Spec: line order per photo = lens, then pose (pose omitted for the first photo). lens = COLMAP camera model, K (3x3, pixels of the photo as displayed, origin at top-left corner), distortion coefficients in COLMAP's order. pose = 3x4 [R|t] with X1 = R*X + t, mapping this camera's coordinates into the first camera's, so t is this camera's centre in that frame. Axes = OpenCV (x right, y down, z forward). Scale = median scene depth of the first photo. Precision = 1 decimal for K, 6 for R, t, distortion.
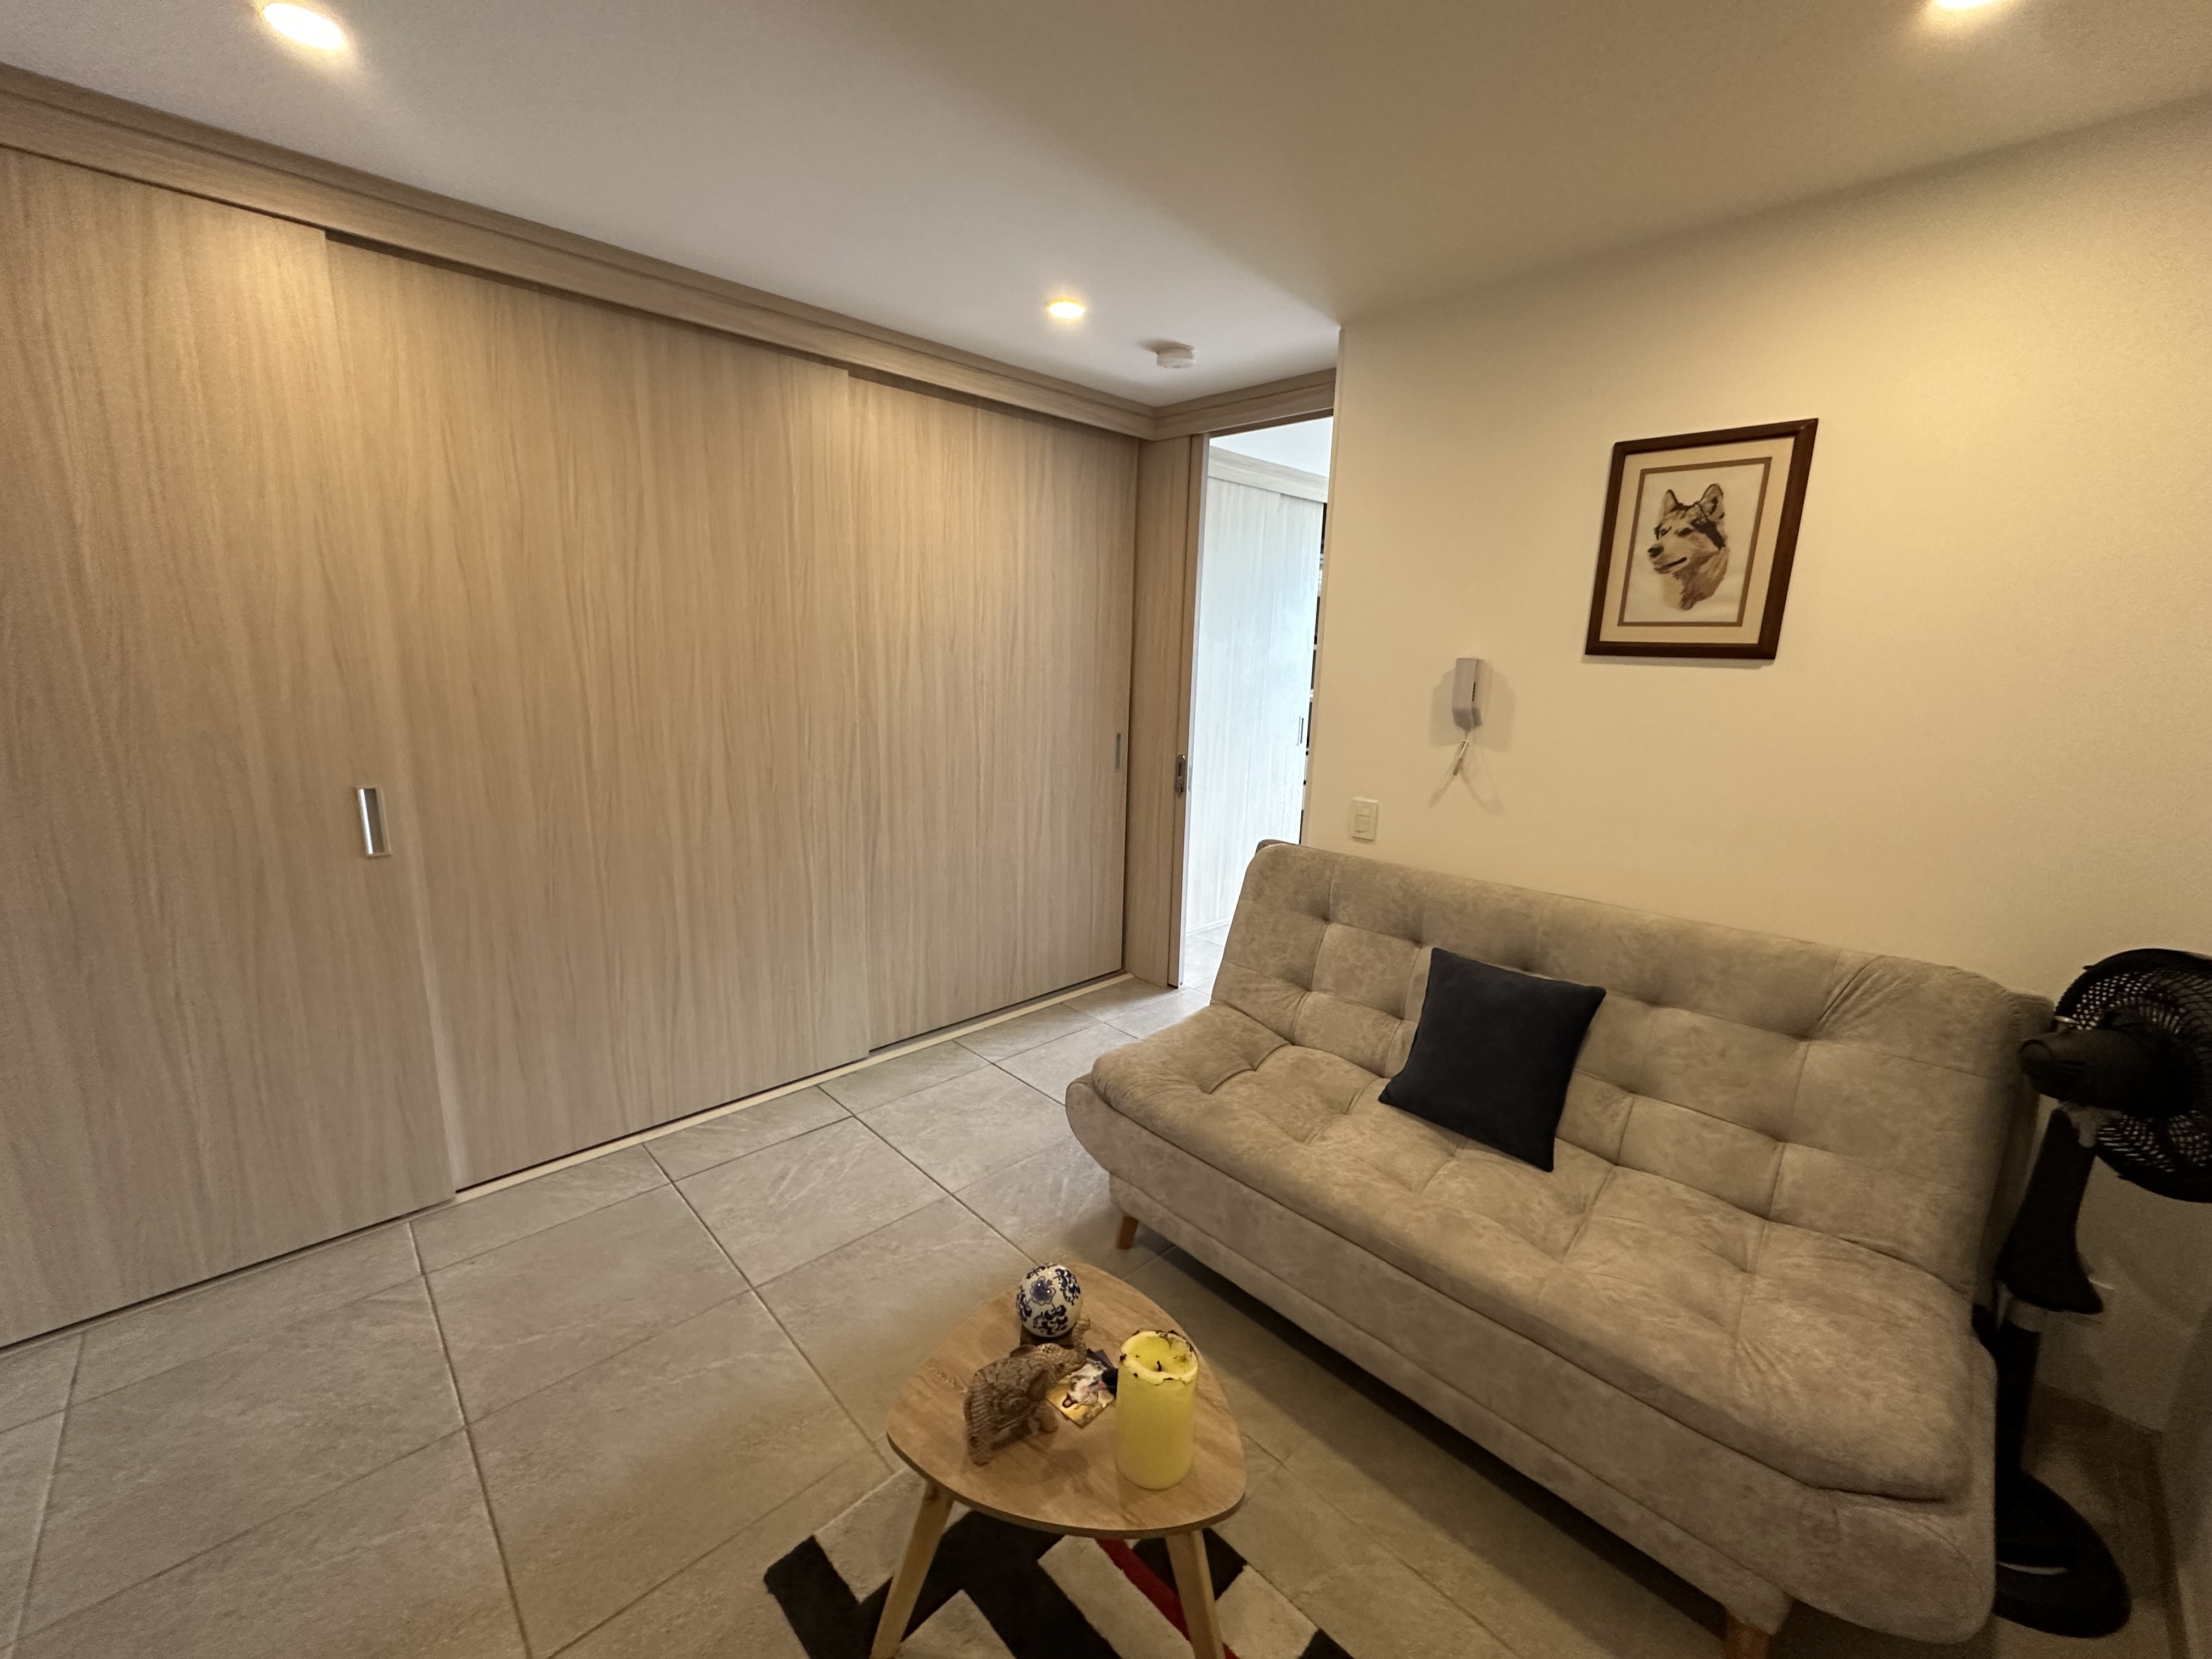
lens RADIAL K [[880.9, 0, 1107.5], [0, 880.9, 825.4], [0, 0, 1]] dist [-0.002145, 0.000394]
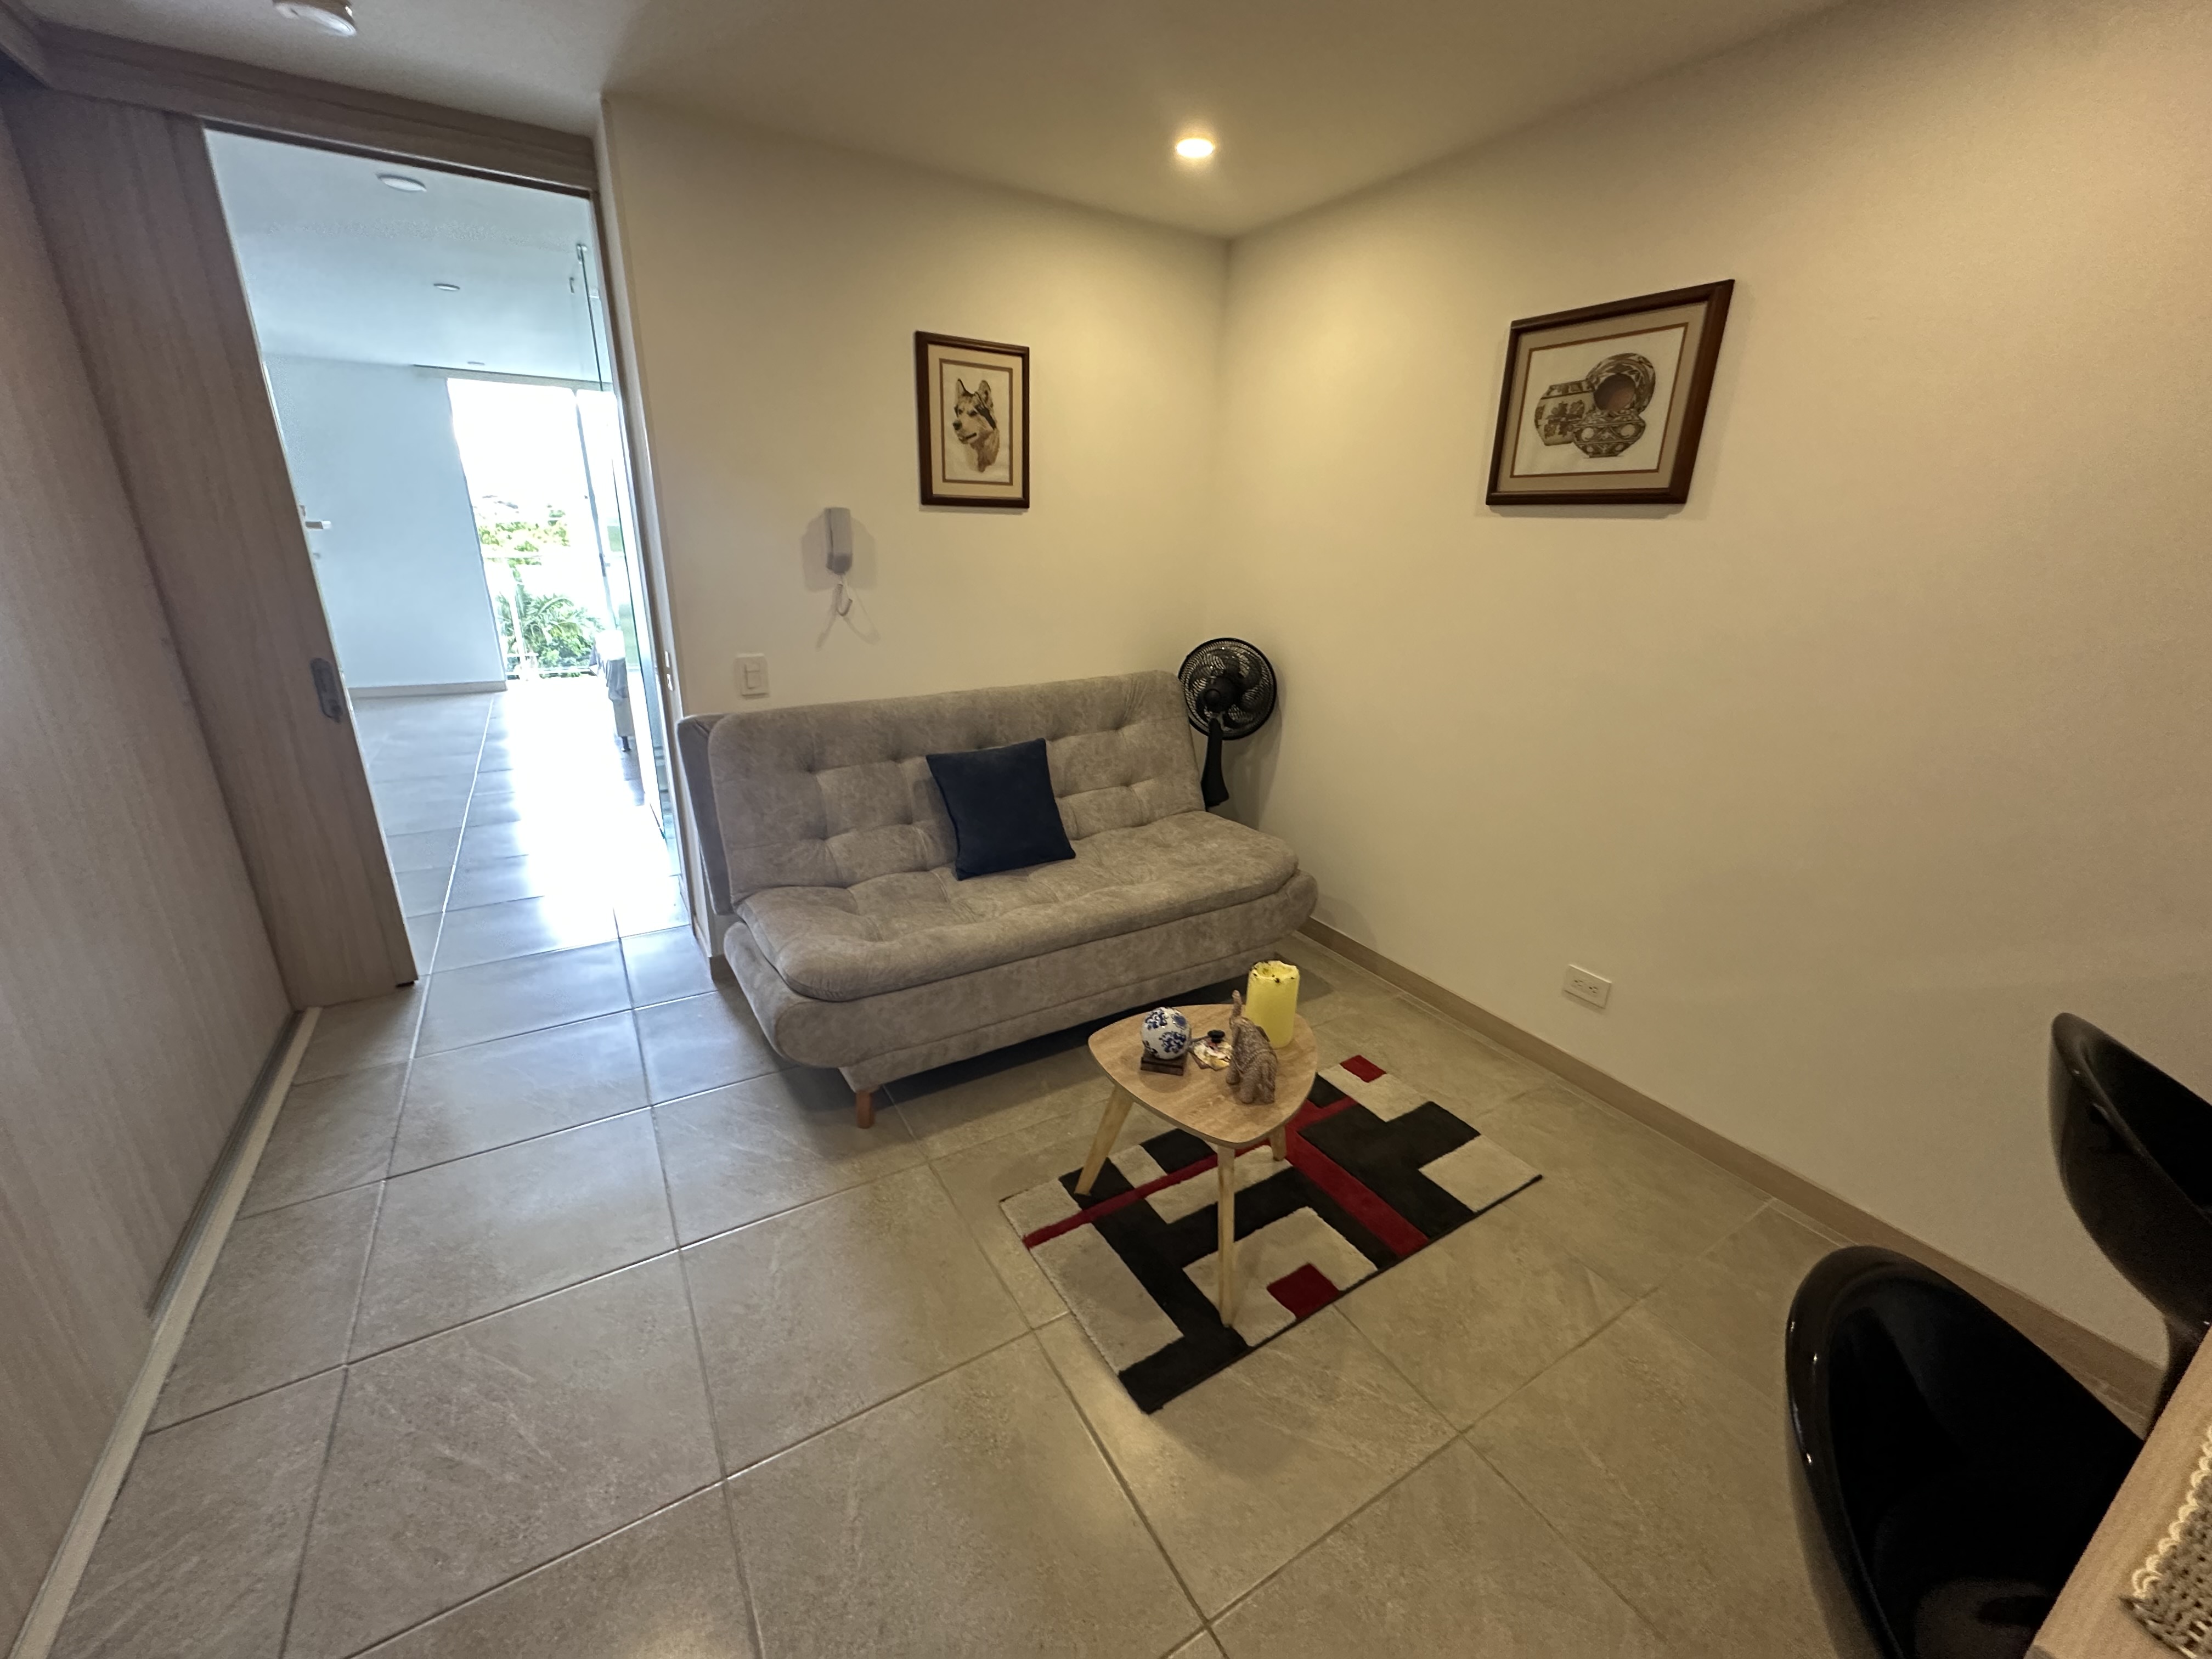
lens RADIAL K [[883.1, 0, 1099.9], [0, 883.1, 822.4], [0, 0, 1]] dist [0.000067, -0.000015]
pose [[0.222981, -0.338303, 0.914238, -0.787609], [0.175709, 0.936437, 0.303663, -0.112622], [-0.958856, 0.092929, 0.268251, 0.478902]]
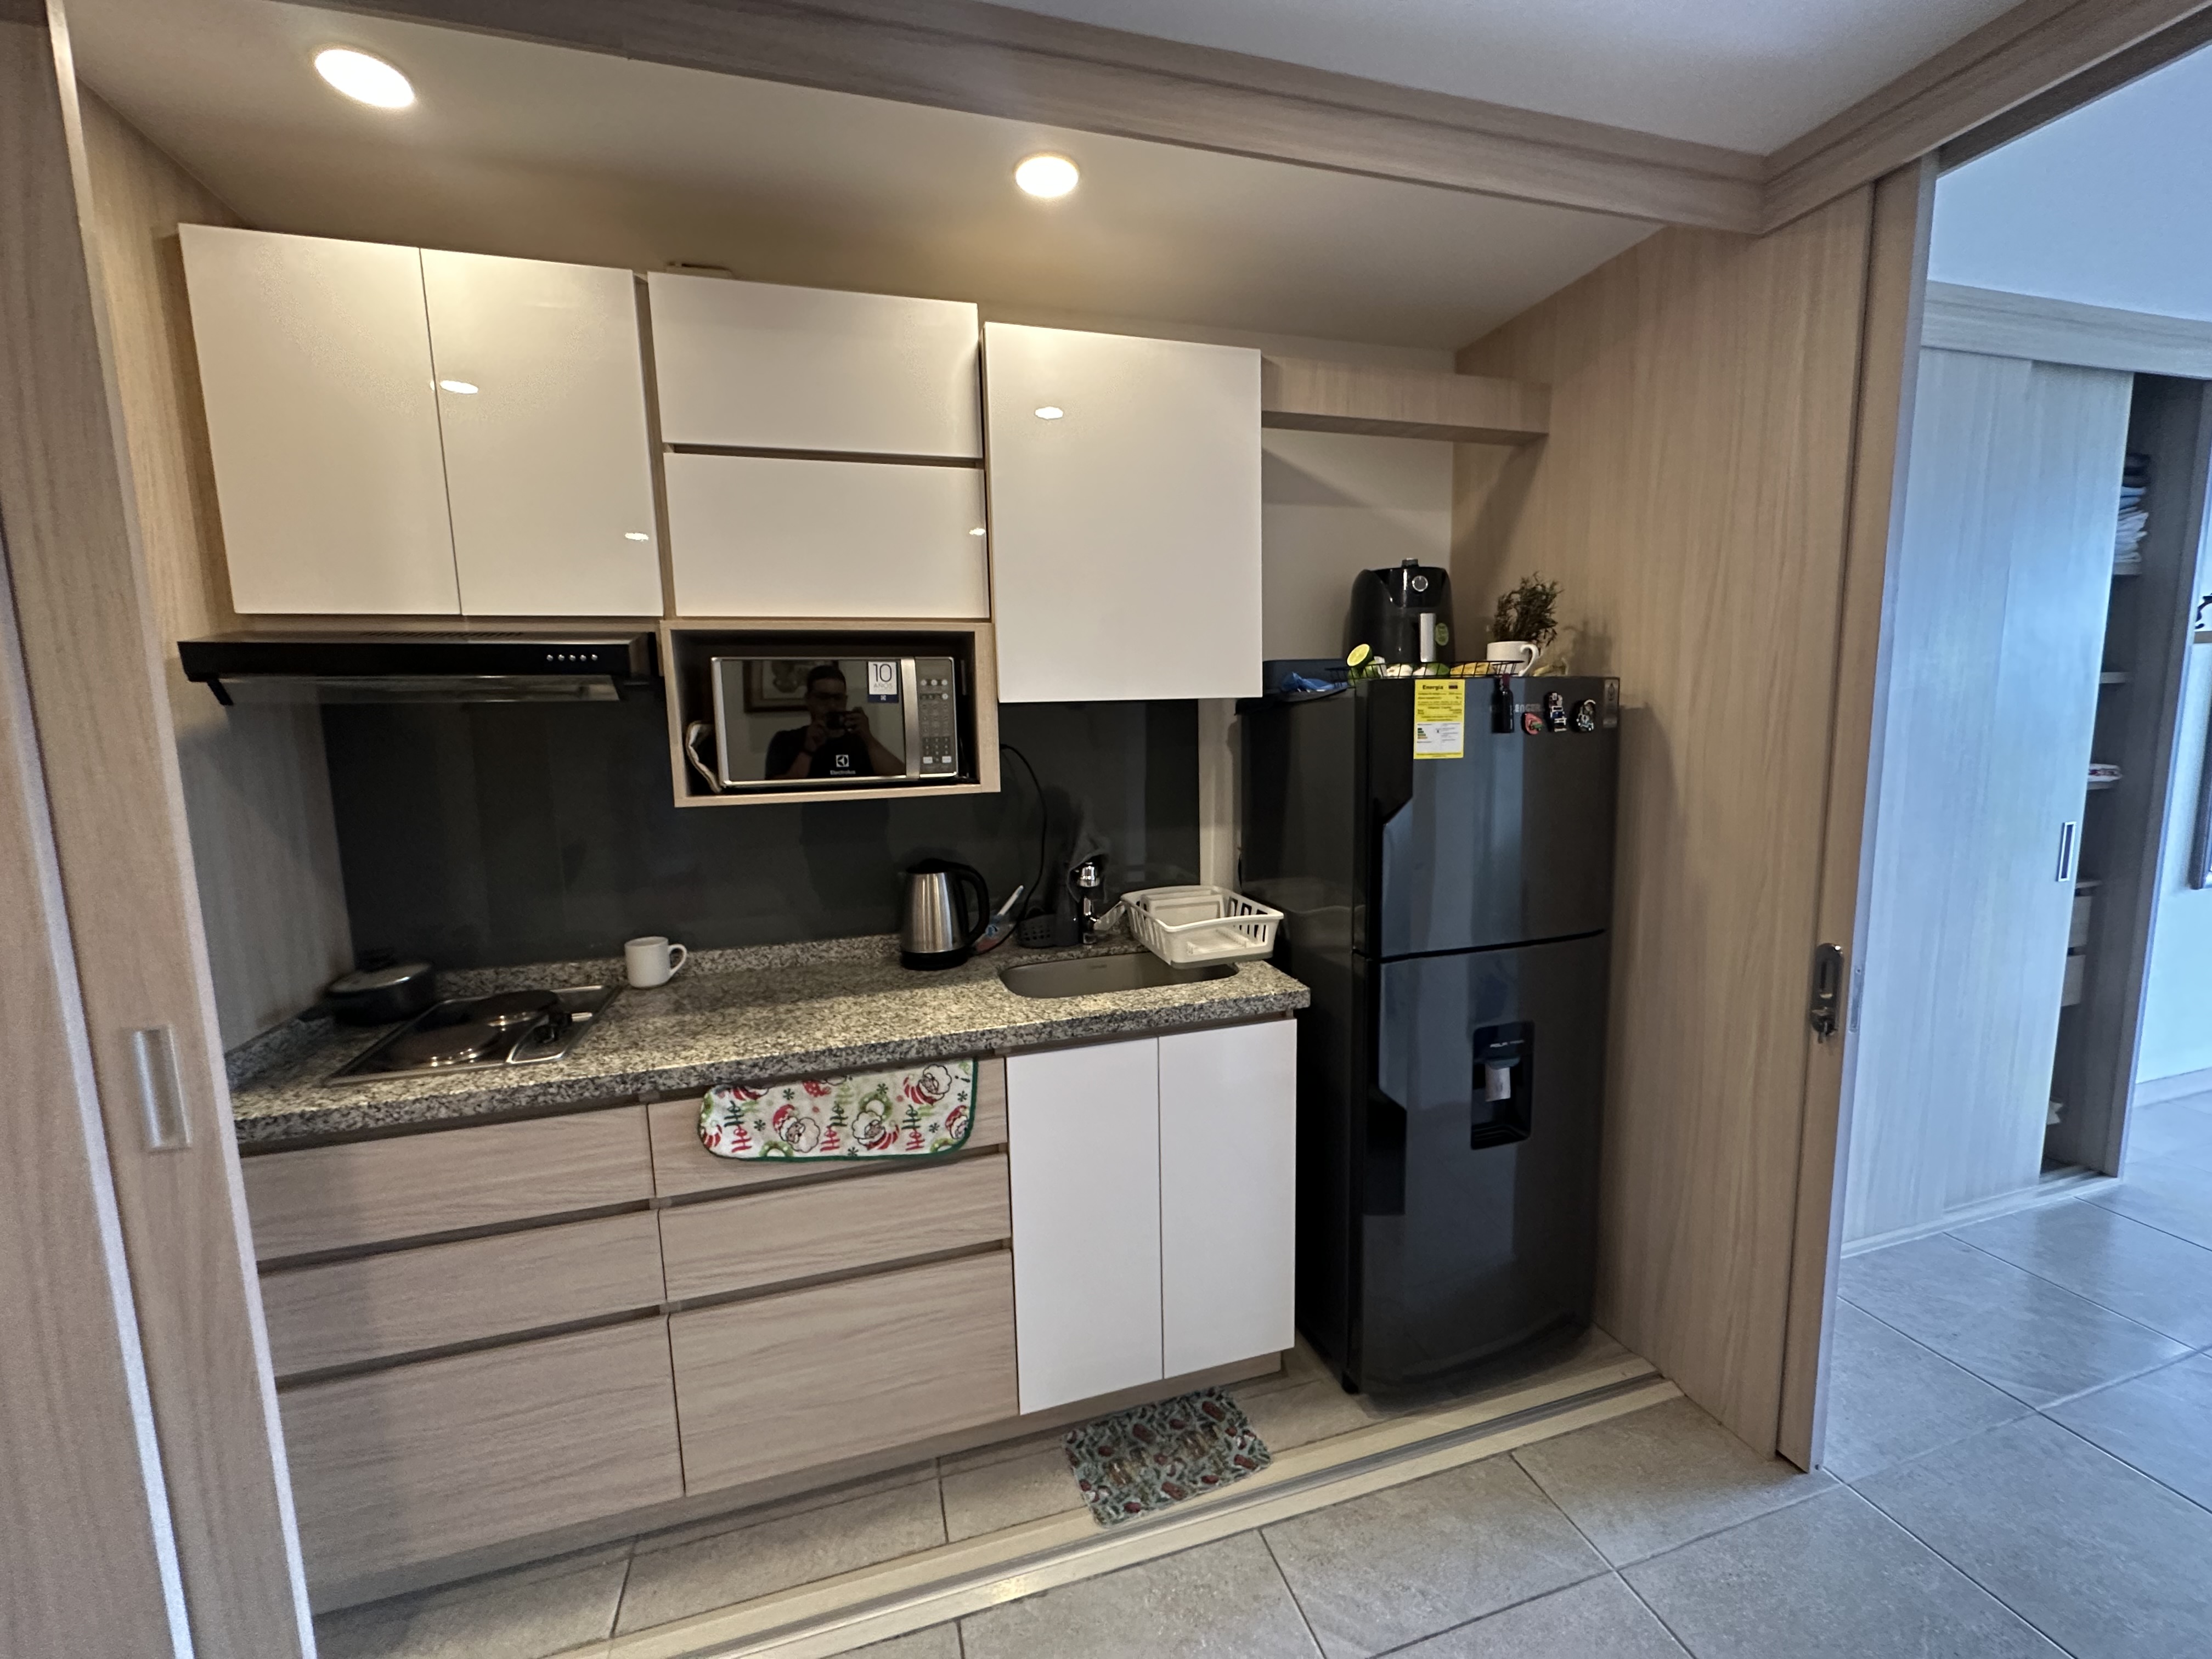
lens RADIAL K [[880.9, 0, 1107.5], [0, 880.9, 825.4], [0, 0, 1]] dist [-0.002145, 0.000394]
pose [[0.880589, 0.010733, -0.473759, -0.041698], [-0.043000, 0.997429, -0.057329, -0.177196], [0.471926, 0.070855, 0.878787, 0.838490]]
